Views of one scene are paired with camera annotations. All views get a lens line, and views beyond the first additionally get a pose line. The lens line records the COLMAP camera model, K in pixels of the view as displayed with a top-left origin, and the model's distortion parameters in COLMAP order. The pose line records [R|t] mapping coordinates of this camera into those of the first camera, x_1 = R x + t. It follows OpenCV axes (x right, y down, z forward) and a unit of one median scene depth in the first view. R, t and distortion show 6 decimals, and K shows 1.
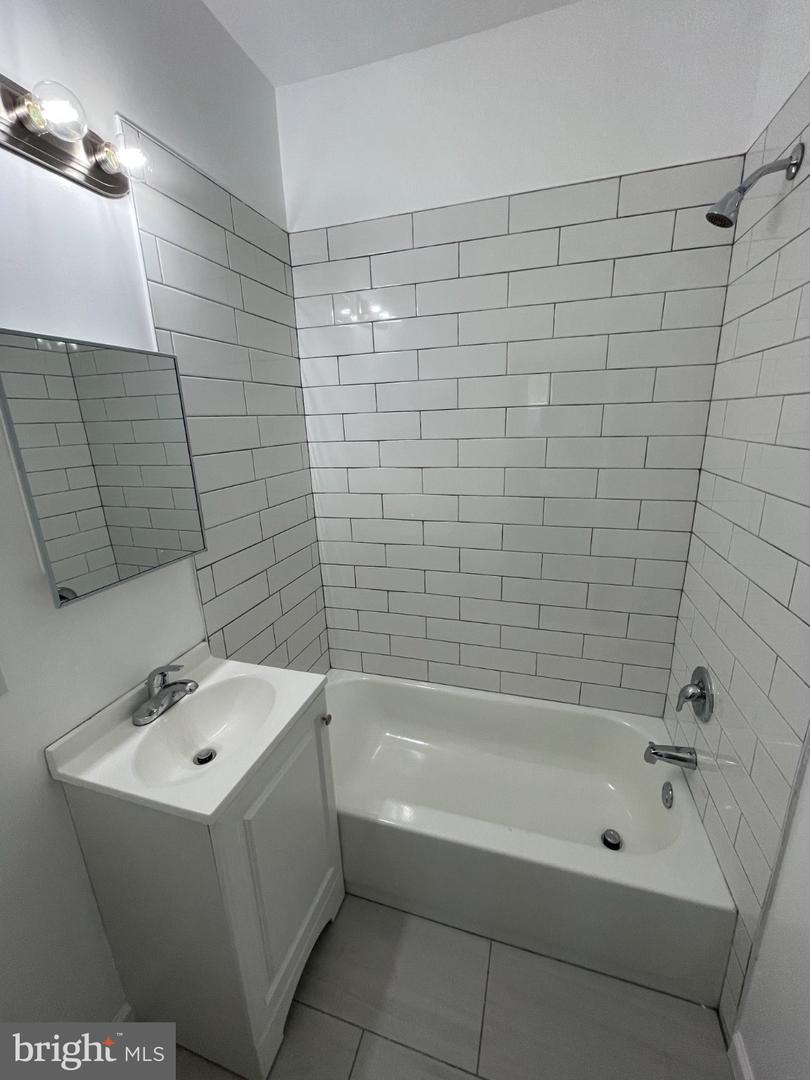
lens RADIAL K [[433.1, 0, 406.4], [0, 433.1, 537.9], [0, 0, 1]] dist [-0.002198, -0.000325]
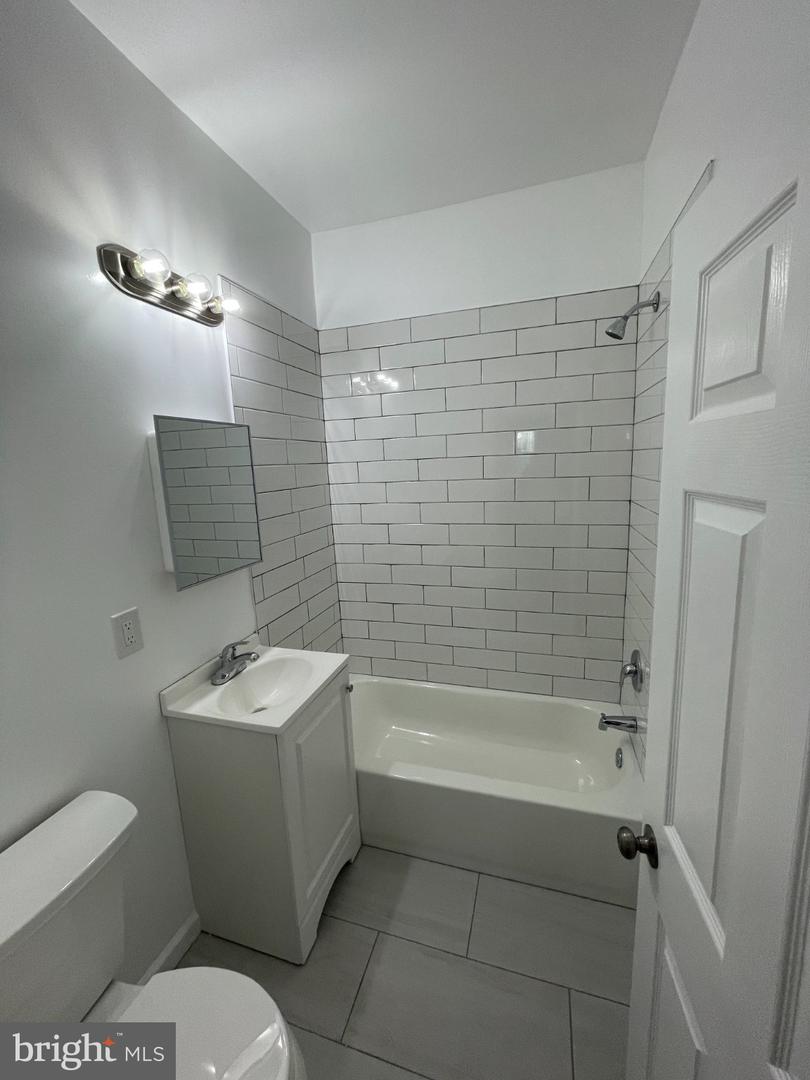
lens RADIAL K [[433.1, 0, 405.3], [0, 433.1, 537.9], [0, 0, 1]] dist [-0.002198, -0.000325]
pose [[0.999949, -0.009137, -0.004195, -0.003454], [0.008683, 0.995172, -0.097766, 0.083508], [0.005068, 0.097724, 0.995201, -0.332005]]
